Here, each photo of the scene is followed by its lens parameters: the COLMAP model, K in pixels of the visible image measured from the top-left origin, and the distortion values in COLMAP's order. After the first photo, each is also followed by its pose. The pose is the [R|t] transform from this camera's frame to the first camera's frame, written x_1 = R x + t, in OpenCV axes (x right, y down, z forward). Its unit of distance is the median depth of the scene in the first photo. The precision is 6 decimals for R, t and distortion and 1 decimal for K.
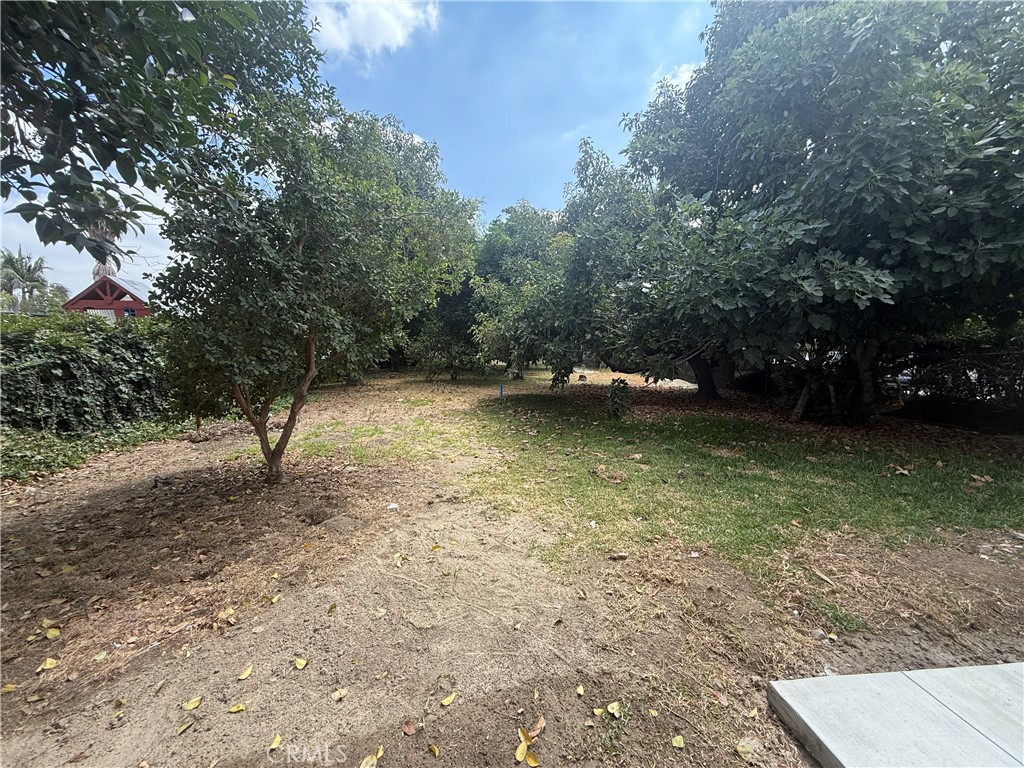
lens RADIAL K [[406.2, 0, 512.6], [0, 406.2, 387.4], [0, 0, 1]] dist [0.001909, 0.000153]
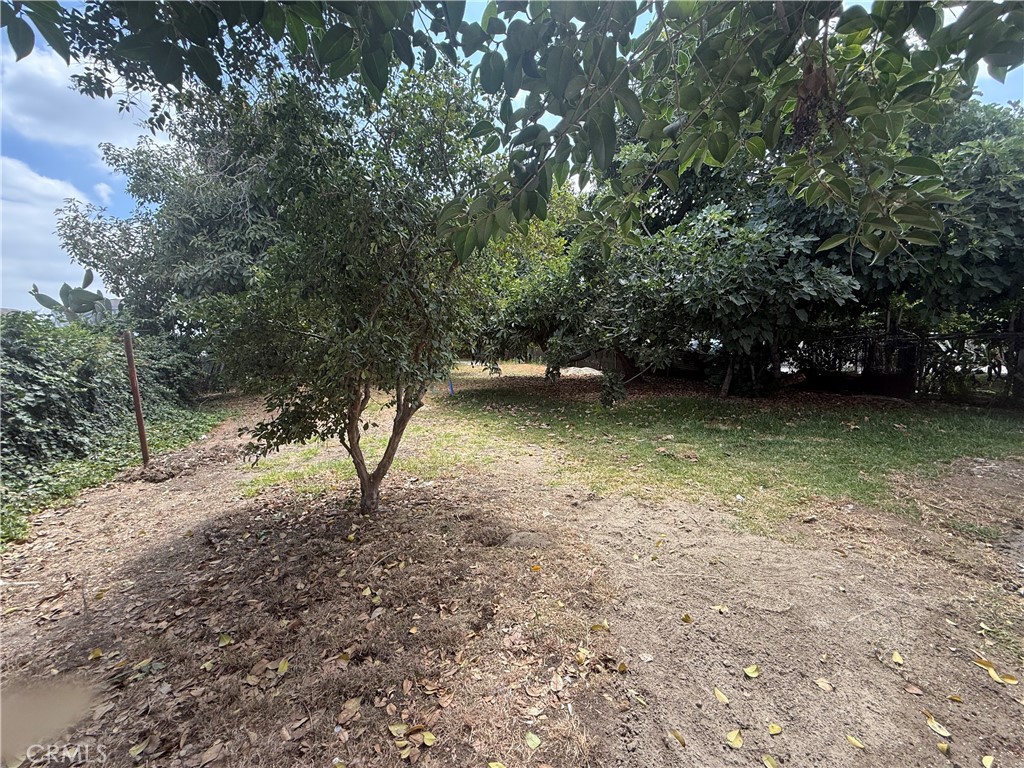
lens RADIAL K [[406.2, 0, 512.6], [0, 406.2, 387.4], [0, 0, 1]] dist [0.001909, 0.000153]
pose [[0.942306, -0.064718, 0.328436, -0.382621], [0.059192, 0.997887, 0.026808, -0.017977], [-0.329477, -0.005821, 0.944146, 0.076675]]
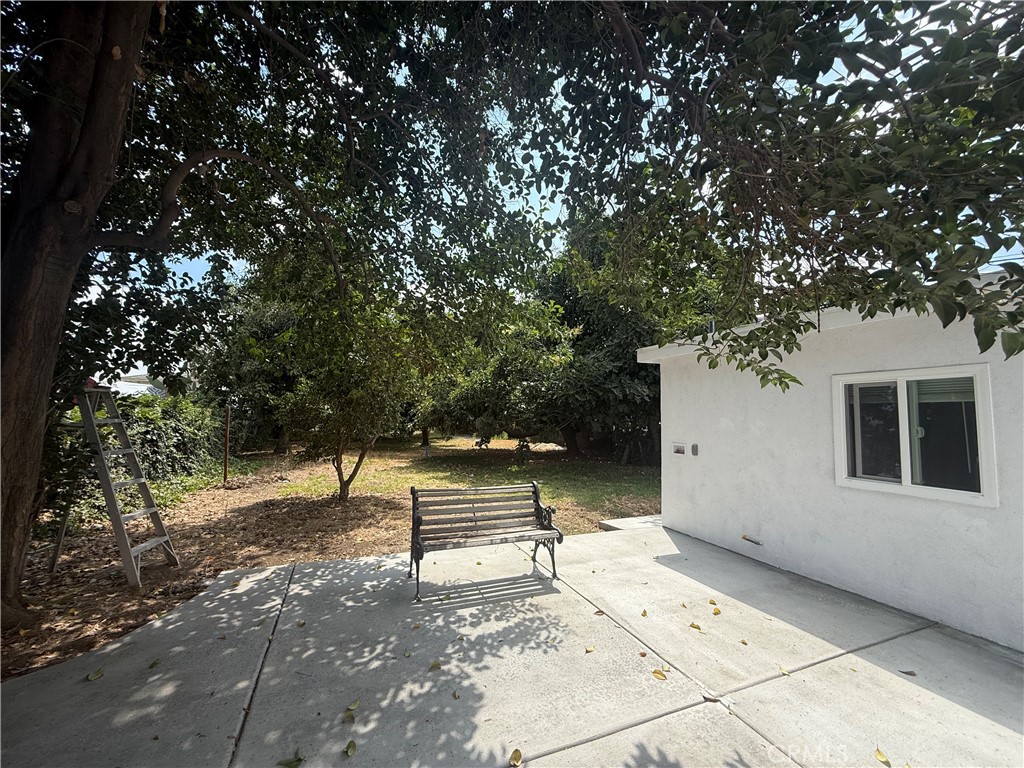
lens RADIAL K [[406.2, 0, 512.6], [0, 406.2, 387.4], [0, 0, 1]] dist [0.001909, 0.000153]
pose [[0.953329, 0.026934, 0.300729, -0.295030], [0.024823, 0.985649, -0.166970, 0.047891], [-0.300910, 0.166642, 0.938980, -0.576521]]
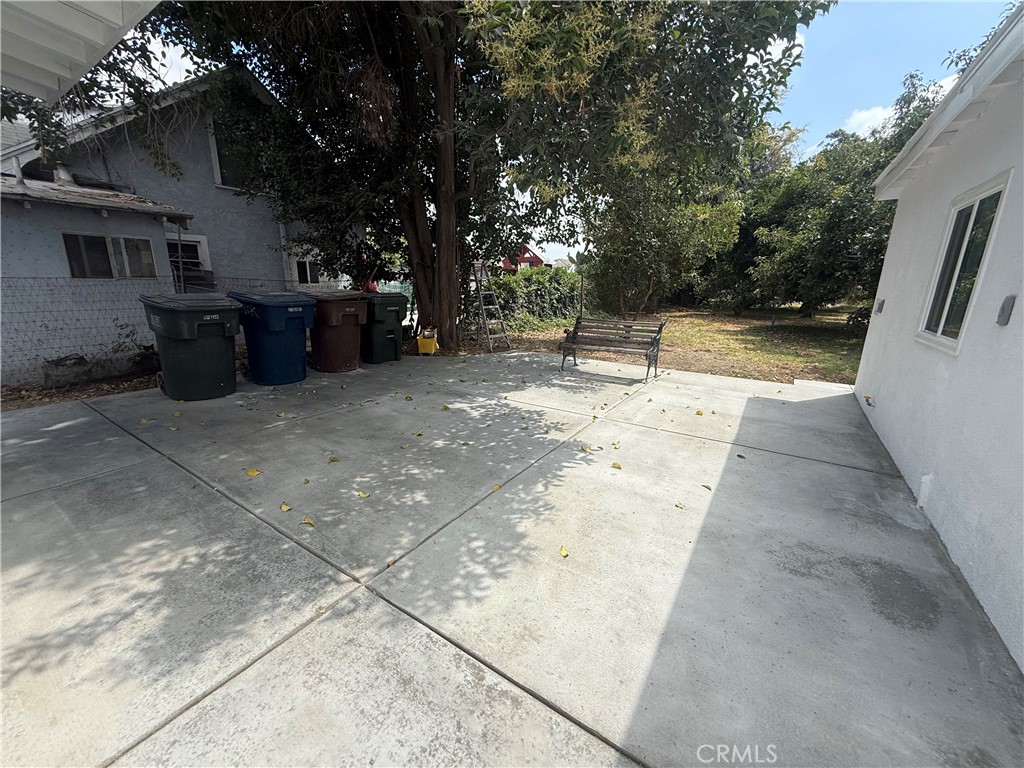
lens RADIAL K [[406.2, 0, 512.6], [0, 406.2, 387.4], [0, 0, 1]] dist [0.001909, 0.000153]
pose [[0.784251, 0.154695, -0.600849, 0.225852], [-0.069604, 0.984242, 0.162553, 0.110433], [0.616527, -0.085660, 0.782660, -0.826748]]
